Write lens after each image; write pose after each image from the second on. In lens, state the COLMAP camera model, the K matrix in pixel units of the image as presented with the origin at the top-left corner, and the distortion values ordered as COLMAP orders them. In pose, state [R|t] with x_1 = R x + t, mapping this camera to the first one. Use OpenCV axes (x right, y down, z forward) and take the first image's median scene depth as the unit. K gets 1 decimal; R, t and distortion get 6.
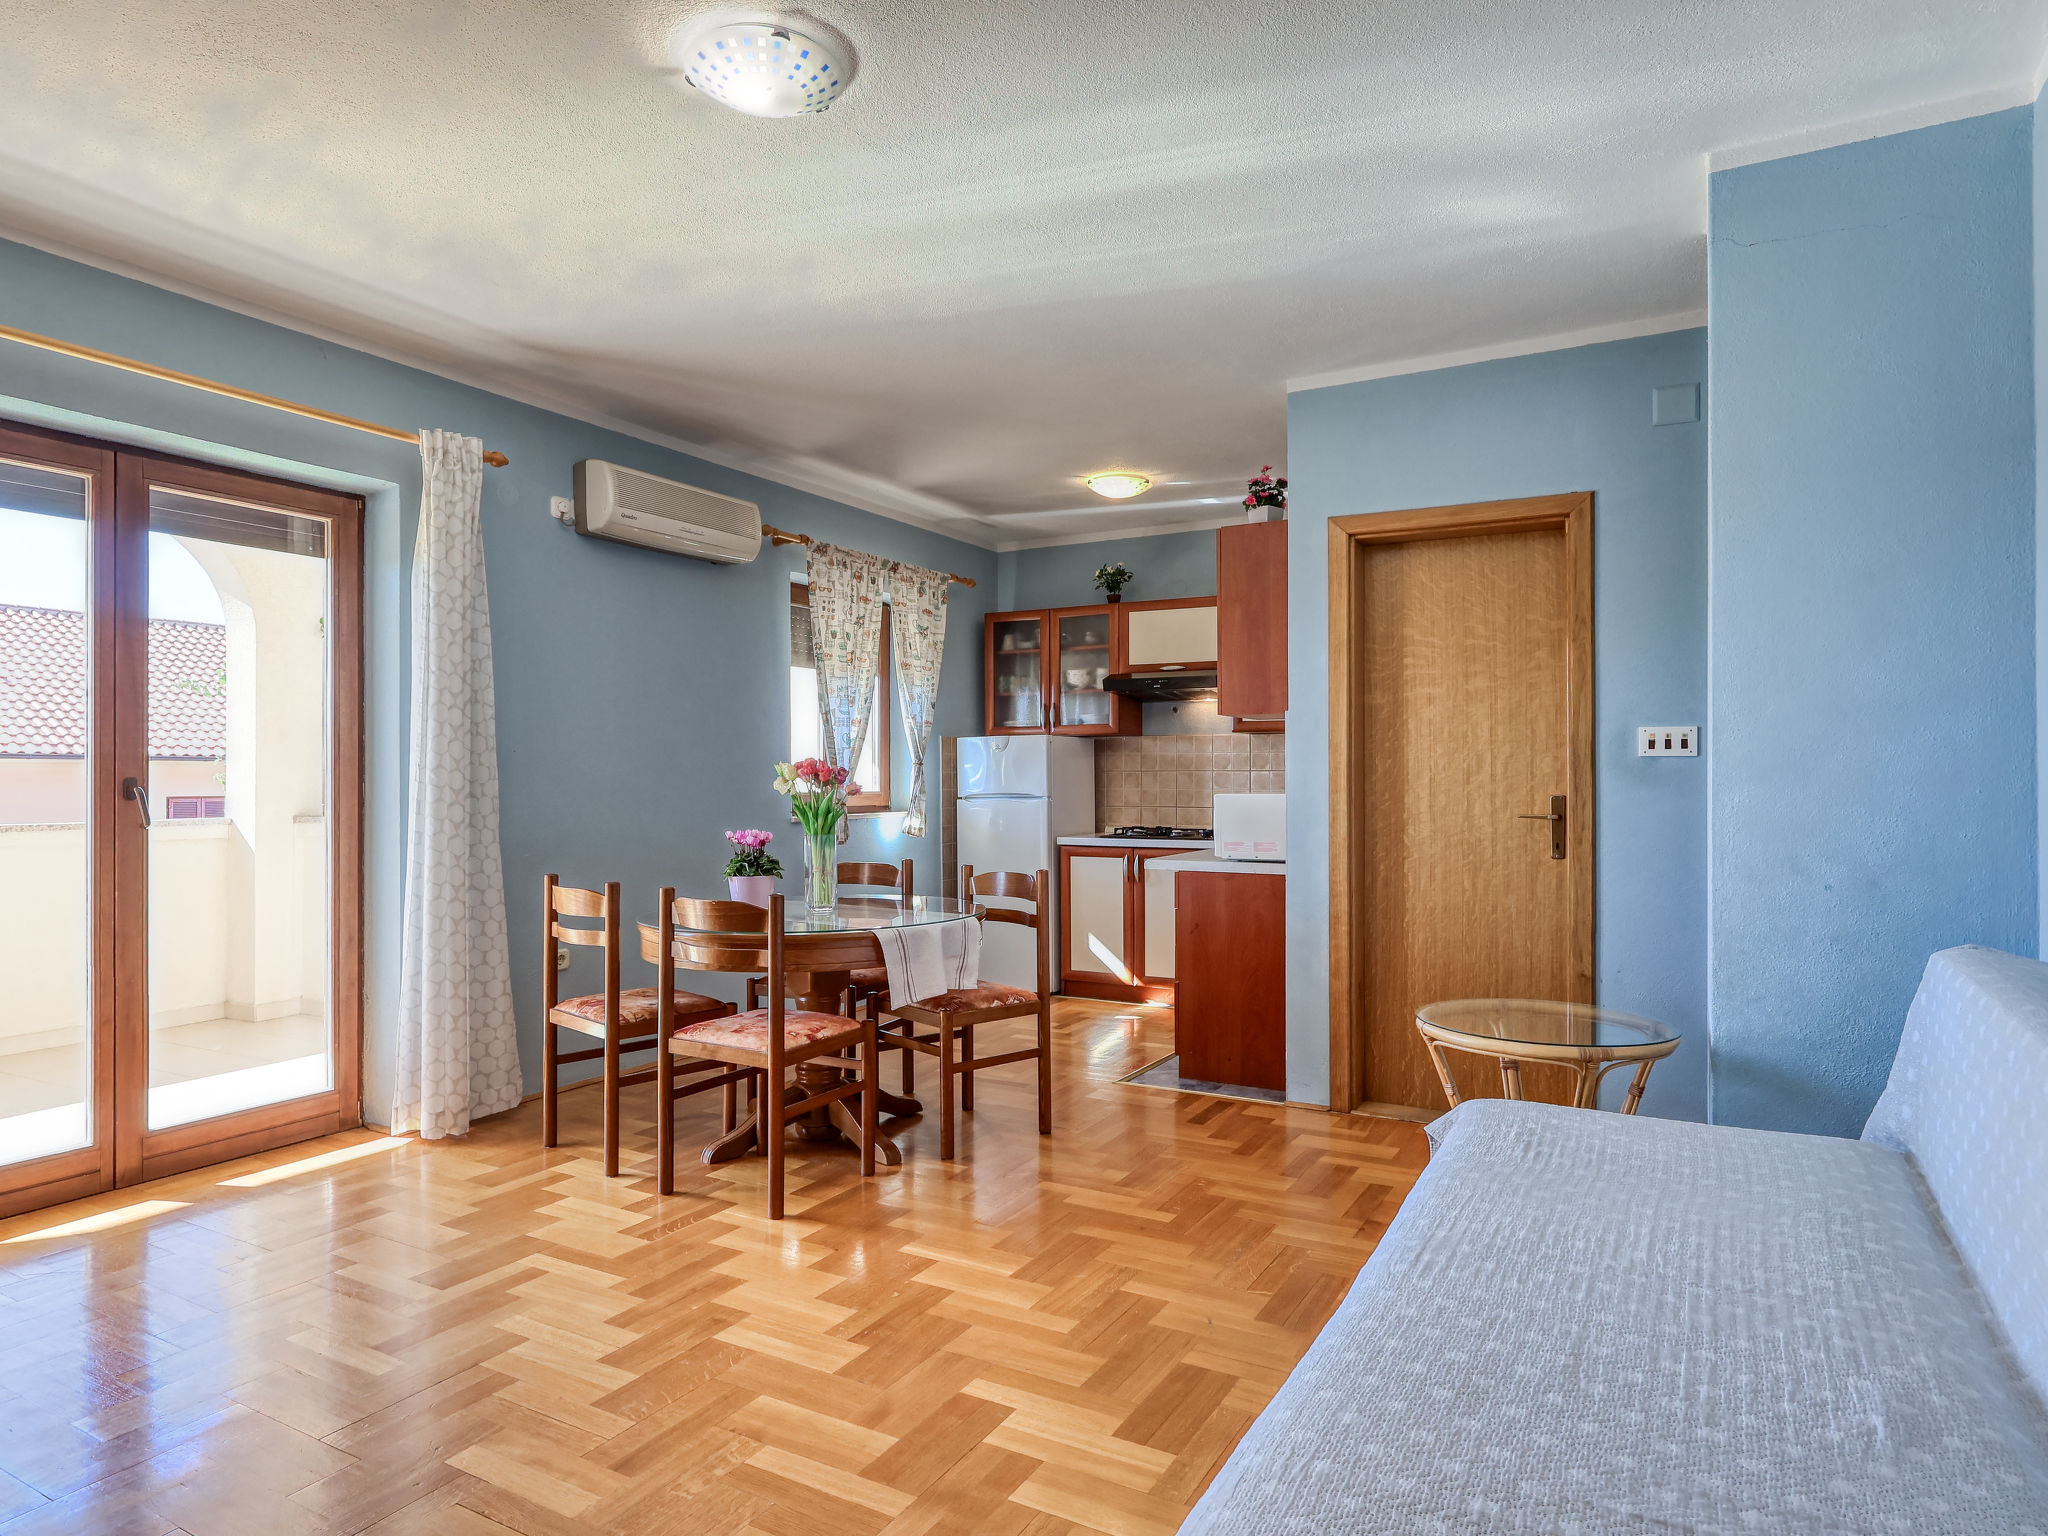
lens RADIAL K [[1175.5, 0, 1158.9], [0, 1175.5, 779.6], [0, 0, 1]] dist [-0.006973, 0.000063]
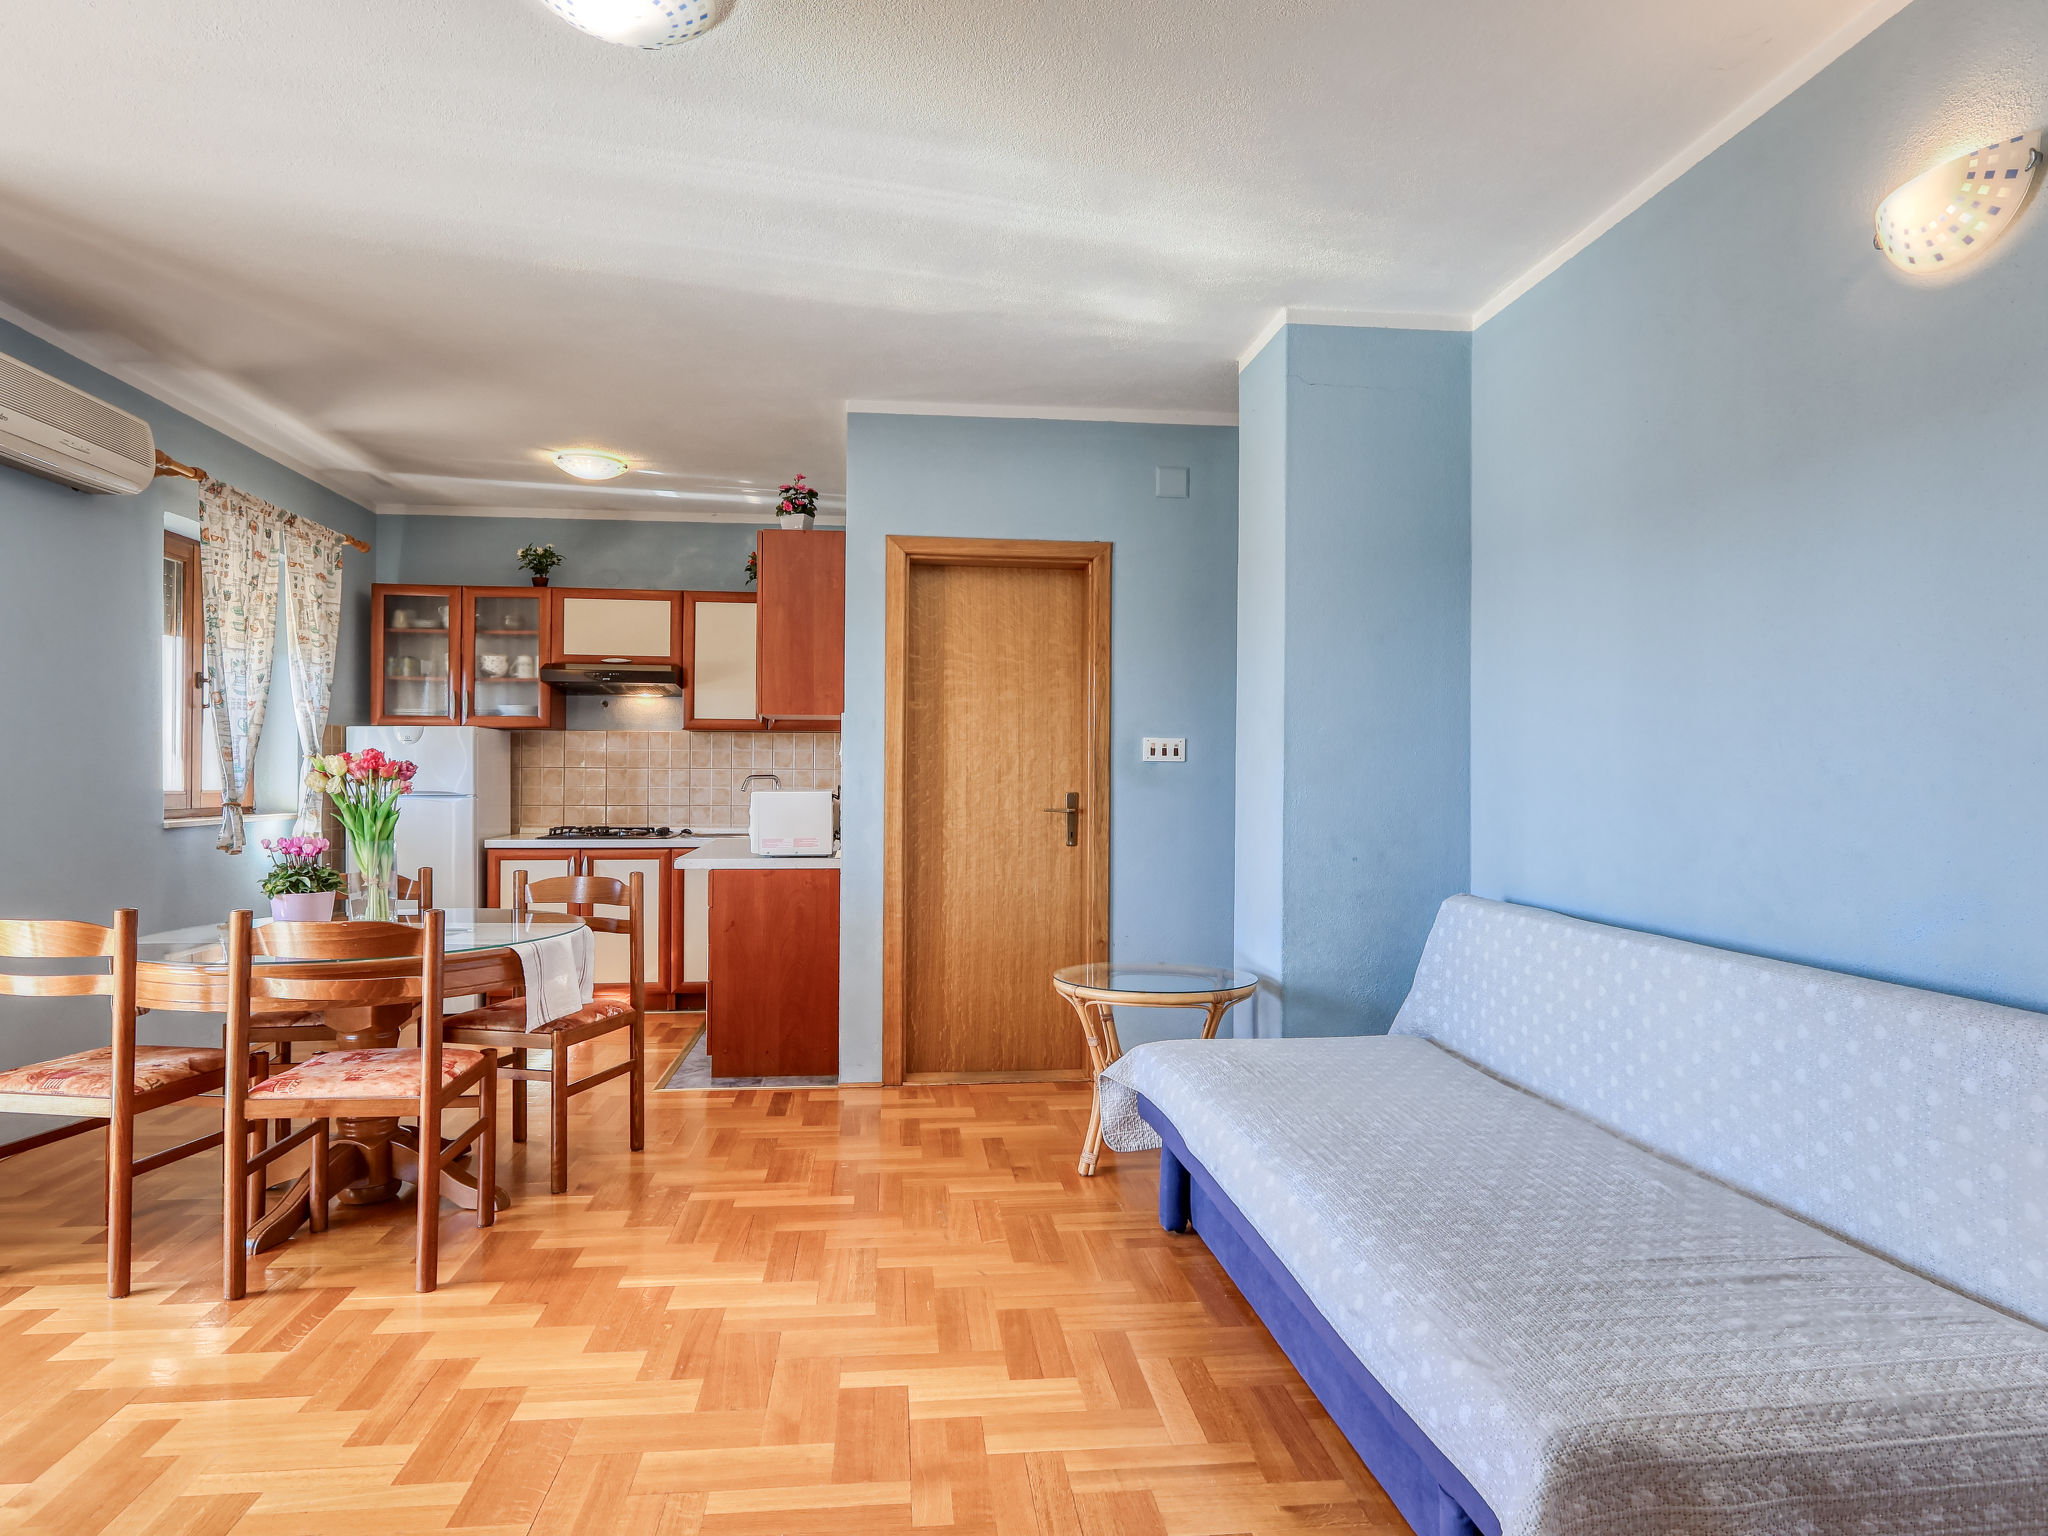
lens RADIAL K [[1129.4, 0, 1038.9], [0, 1129.4, 779.1], [0, 0, 1]] dist [-0.009715, 0.004865]
pose [[0.837501, 0.005572, 0.546408, -0.304083], [-0.006485, 0.999979, -0.000258, -0.000026], [-0.546398, -0.003328, 0.837519, 0.055607]]
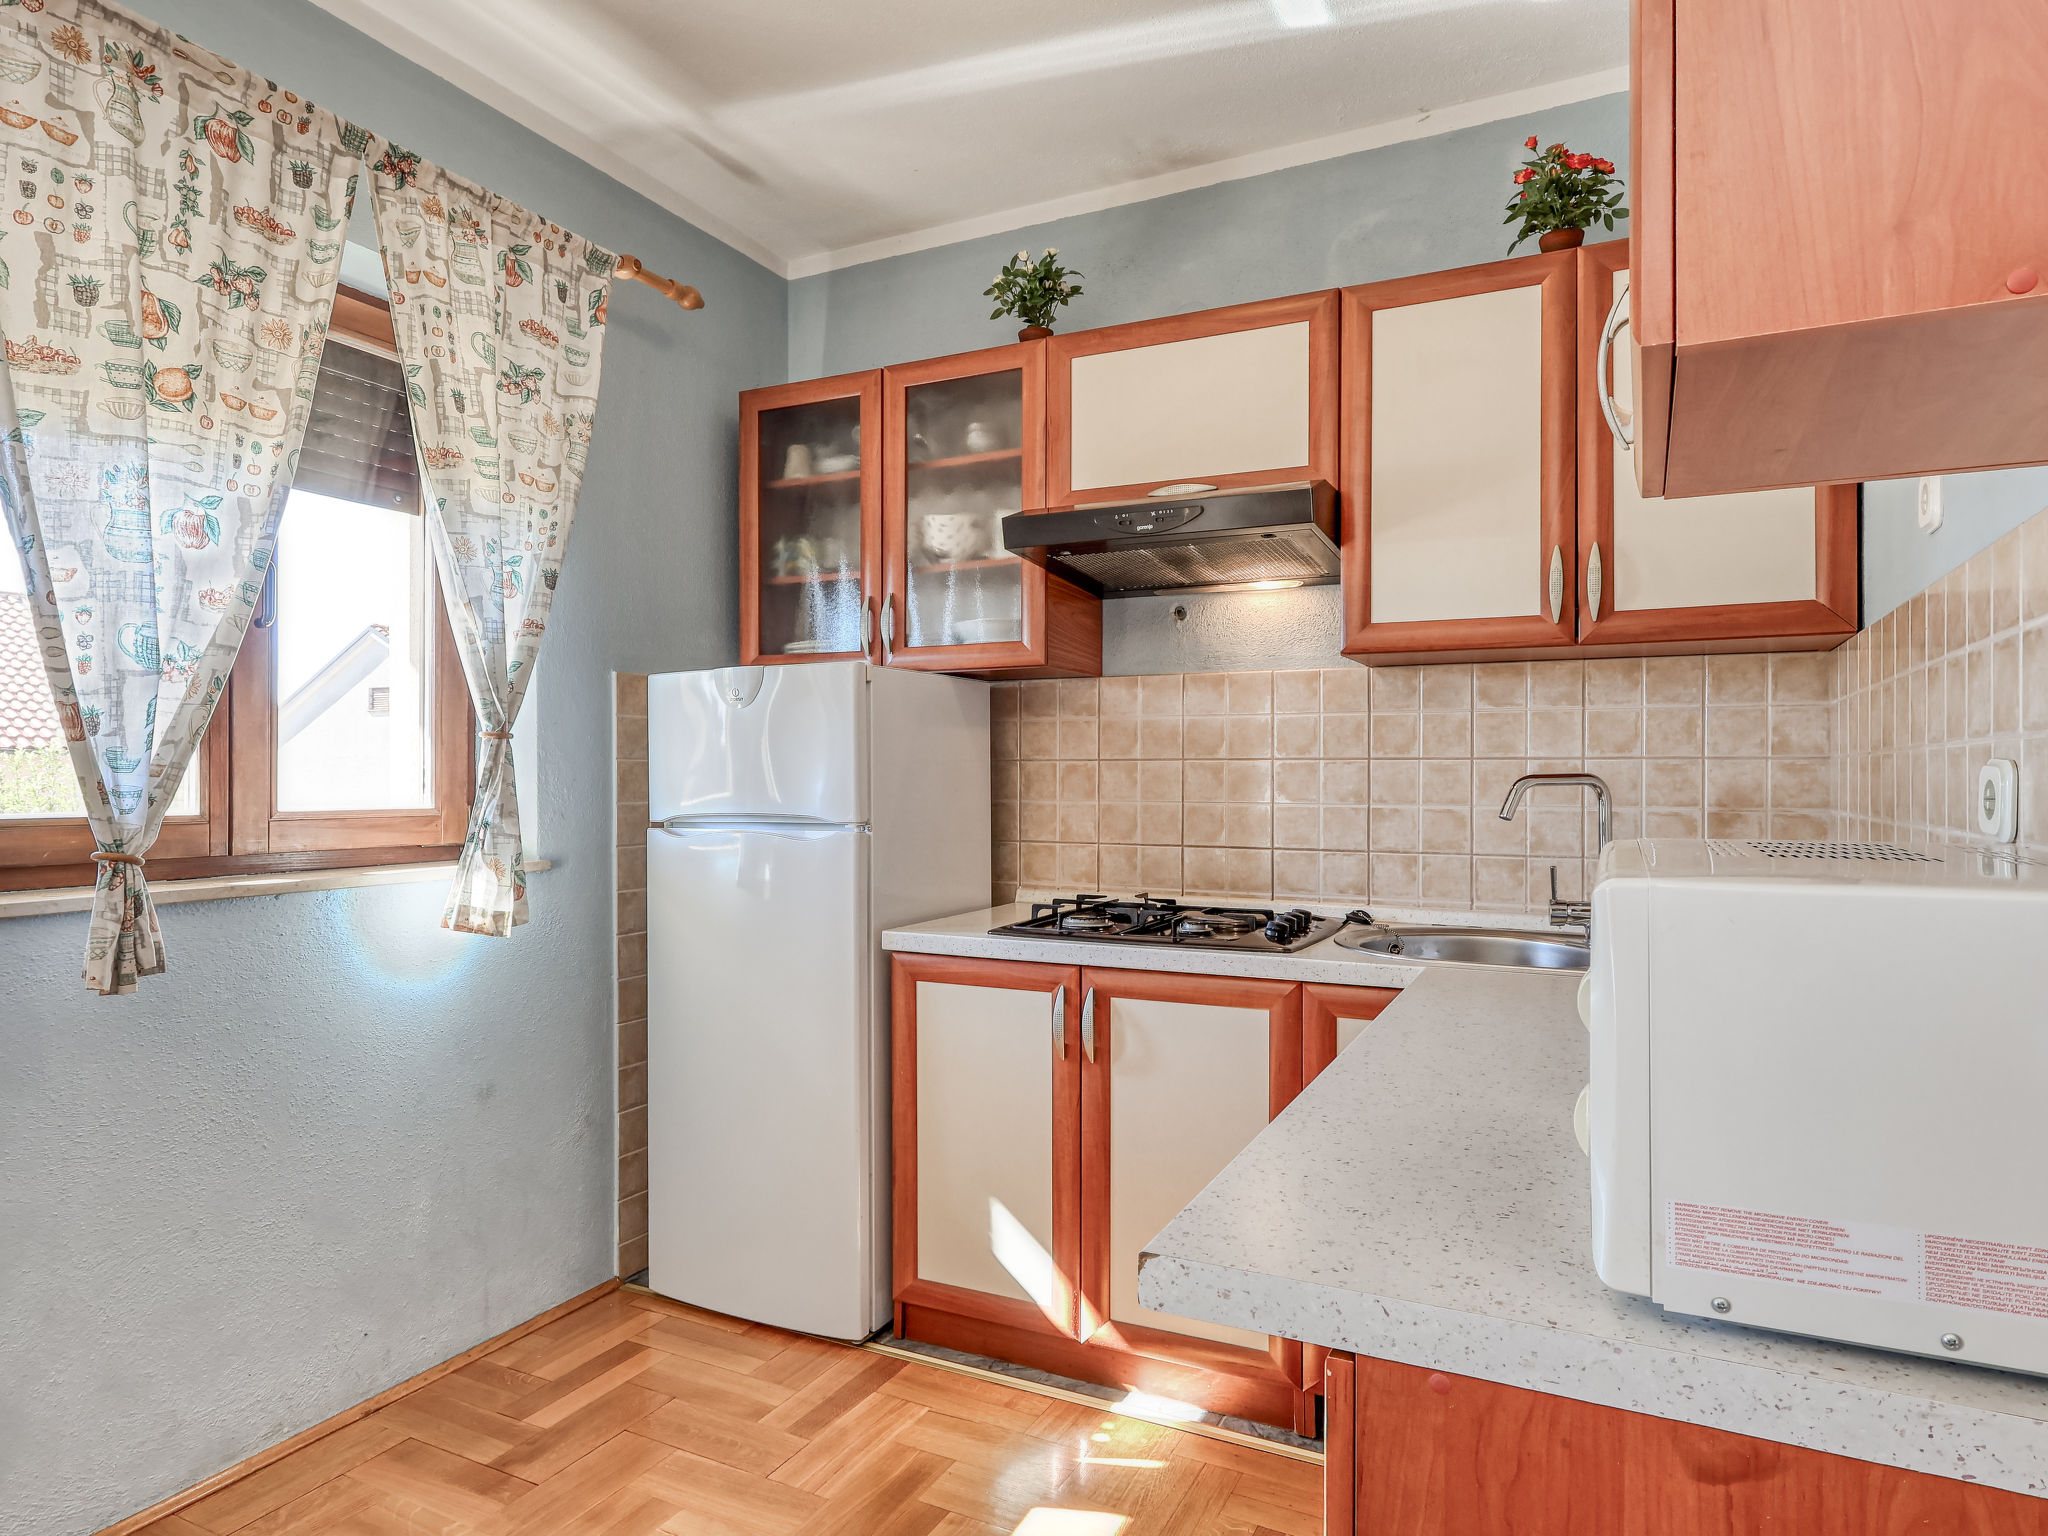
lens RADIAL K [[1175.5, 0, 1132.3], [0, 1175.5, 783.1], [0, 0, 1]] dist [-0.006973, 0.000063]
pose [[0.999626, 0.002683, 0.027198, -0.024446], [-0.002748, 0.999994, 0.002331, 0.000444], [-0.027191, -0.002404, 0.999627, 0.914739]]
